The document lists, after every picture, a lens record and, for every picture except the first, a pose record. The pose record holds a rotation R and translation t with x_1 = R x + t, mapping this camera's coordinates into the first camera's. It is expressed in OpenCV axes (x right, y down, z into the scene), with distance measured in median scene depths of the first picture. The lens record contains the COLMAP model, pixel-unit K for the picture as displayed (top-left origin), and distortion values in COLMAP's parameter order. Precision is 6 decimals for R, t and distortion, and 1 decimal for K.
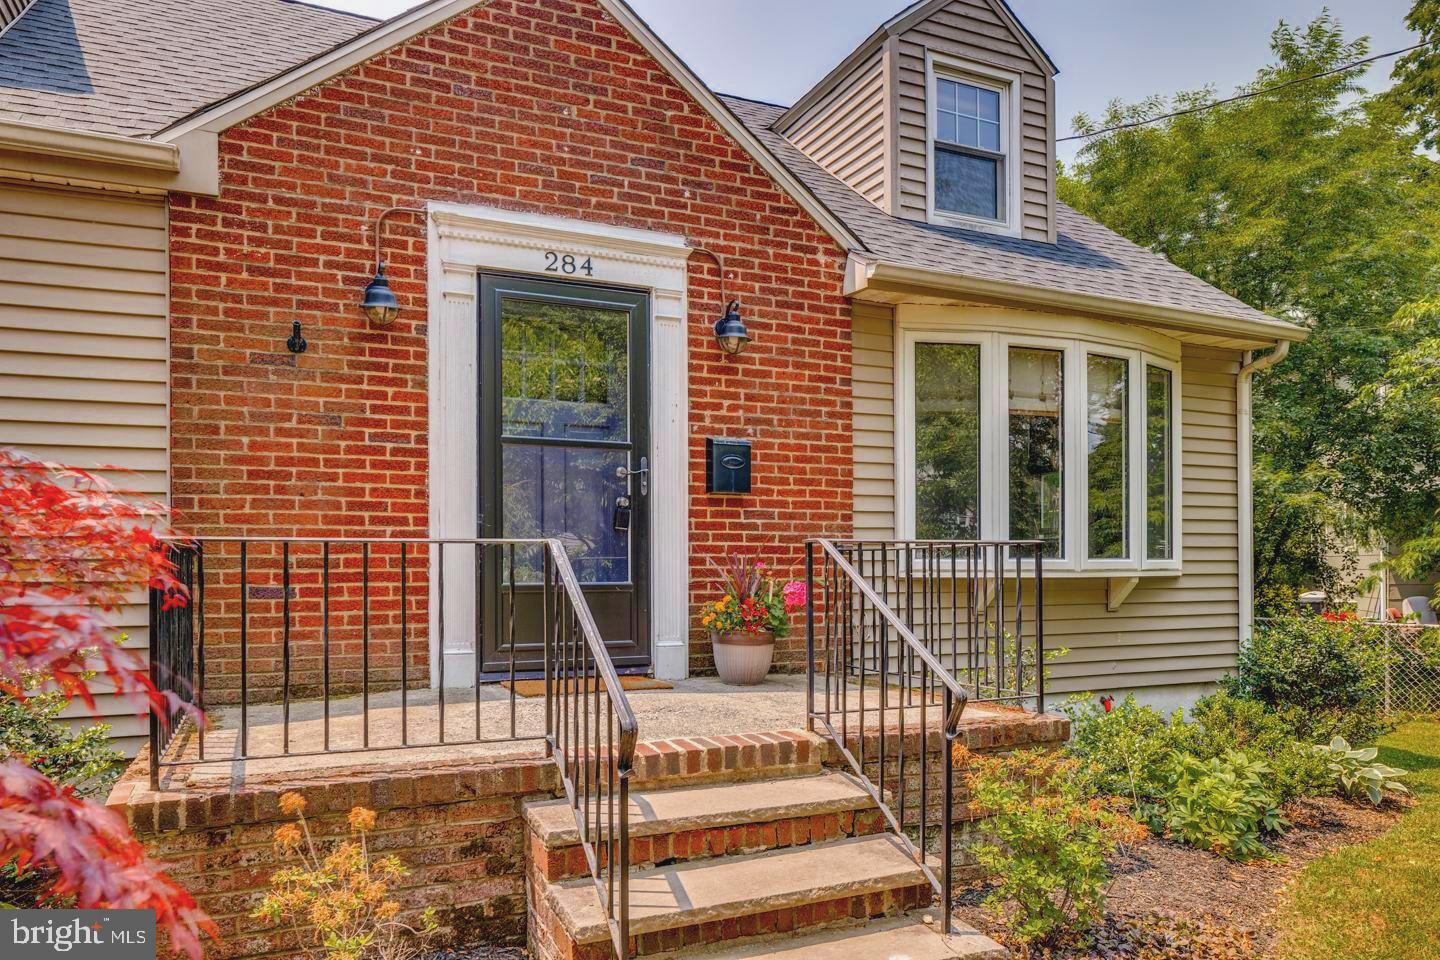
lens RADIAL K [[999.2, 0, 731.8], [0, 999.2, 570.3], [0, 0, 1]] dist [-0.008042, -0.007745]
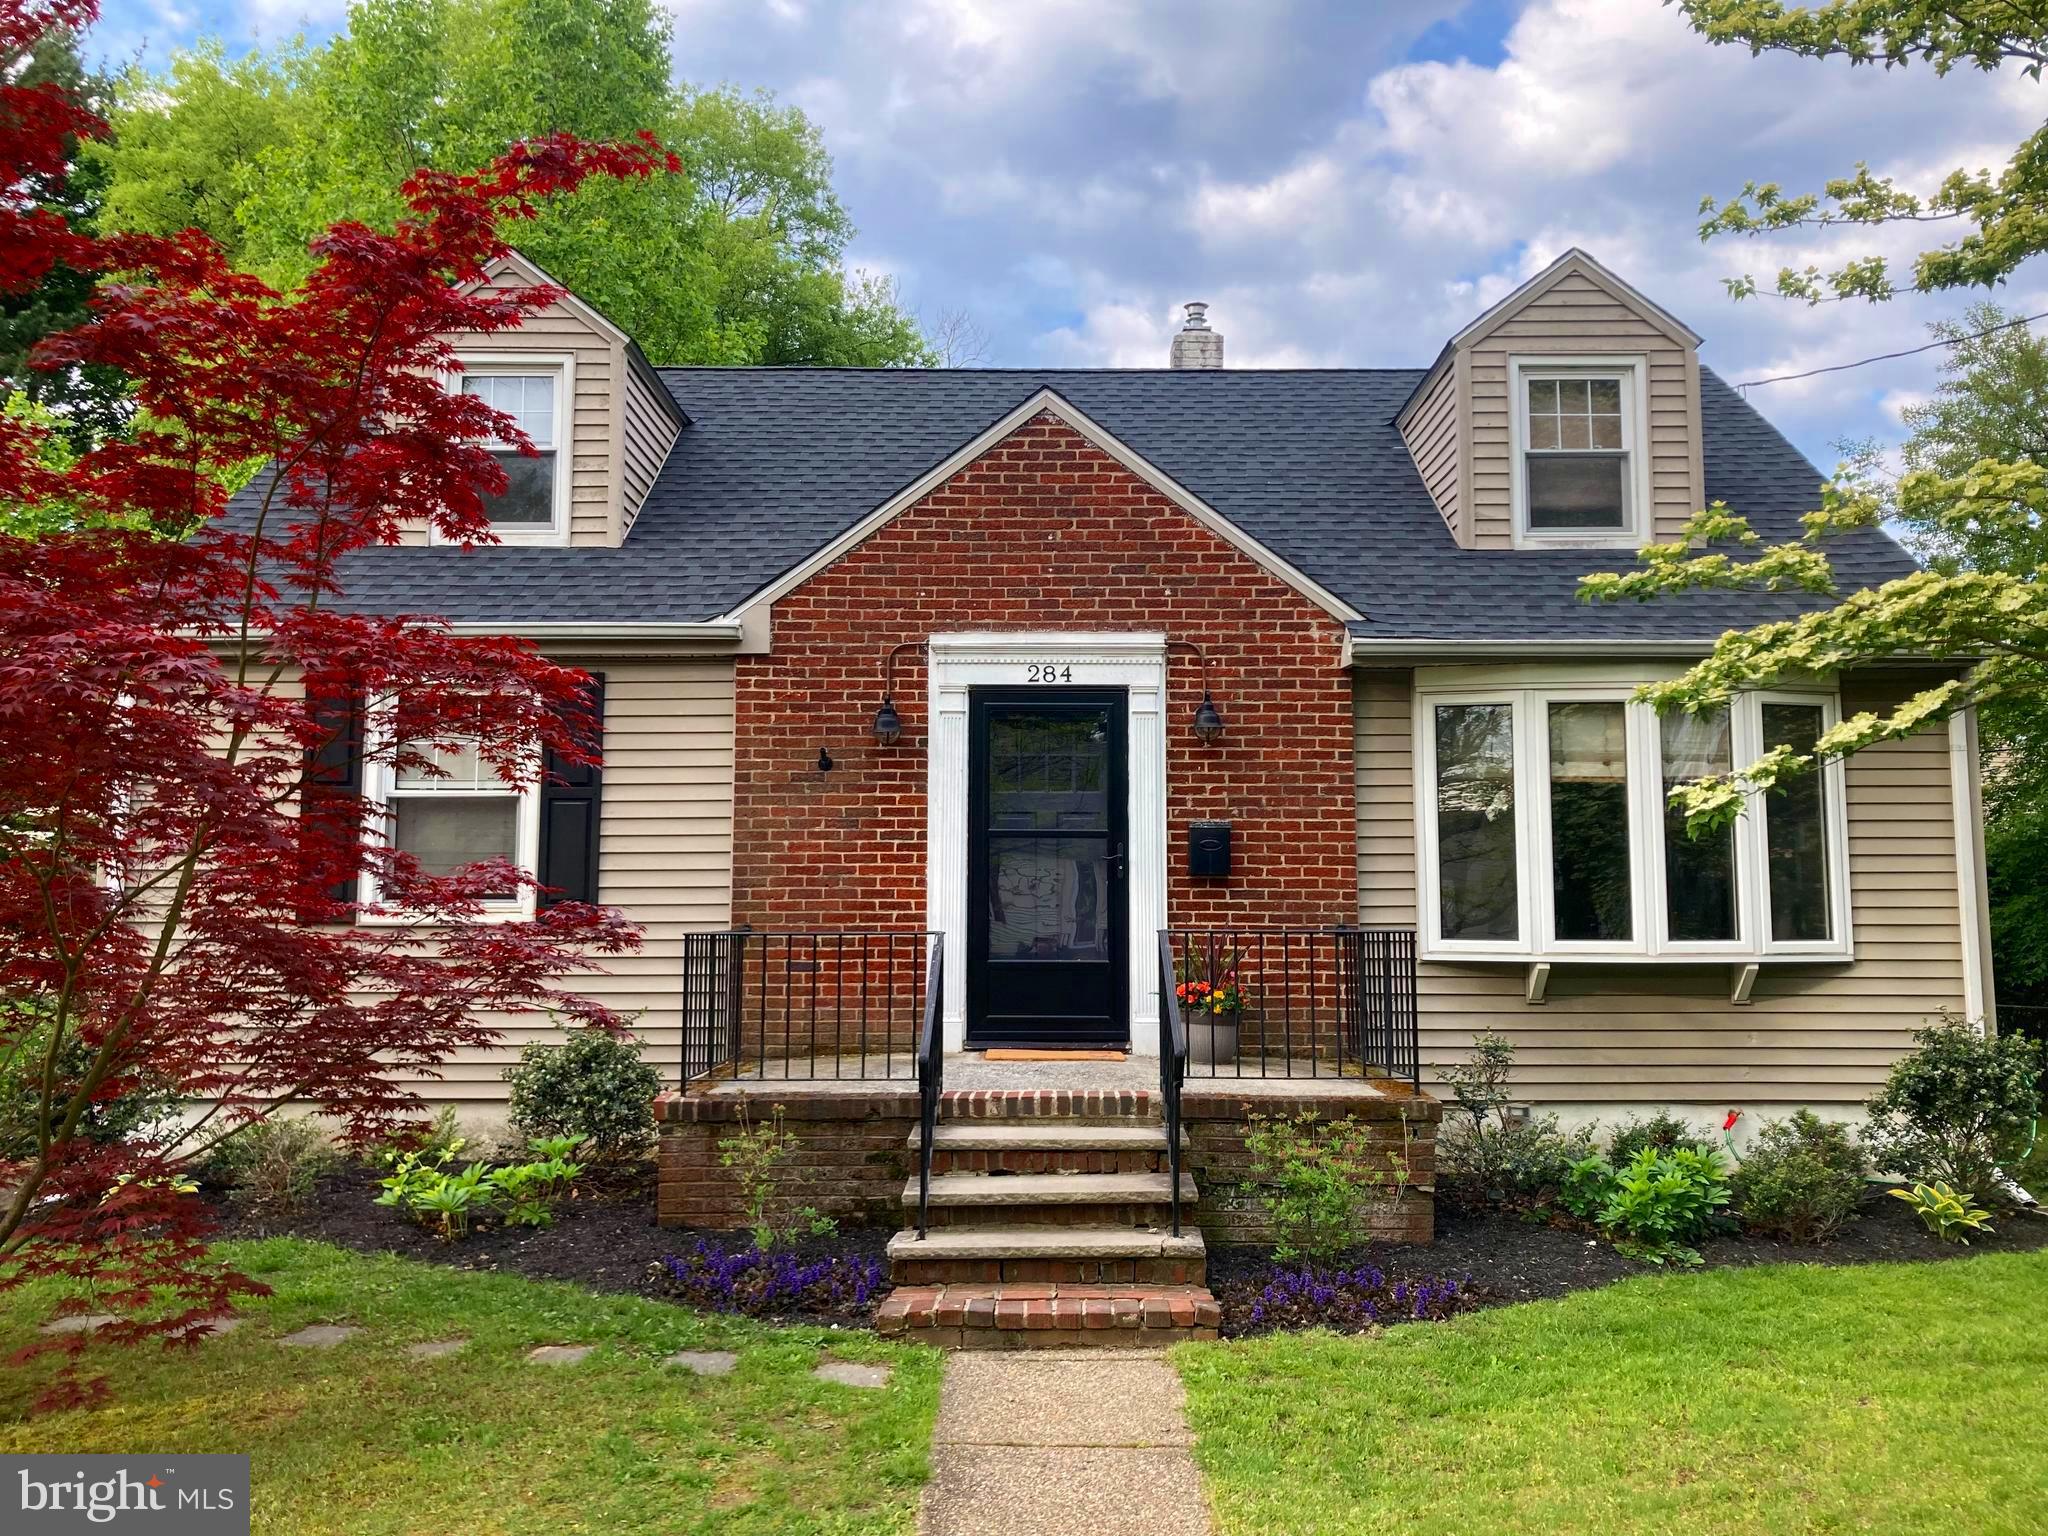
lens RADIAL K [[1659.3, 0, 1033.0], [0, 1659.3, 751.2], [0, 0, 1]] dist [0.062008, -0.007713]
pose [[0.909756, -0.036248, -0.413558, 0.565588], [-0.005851, 0.994962, -0.100081, -0.032512], [0.415103, 0.093469, 0.904960, -0.659767]]
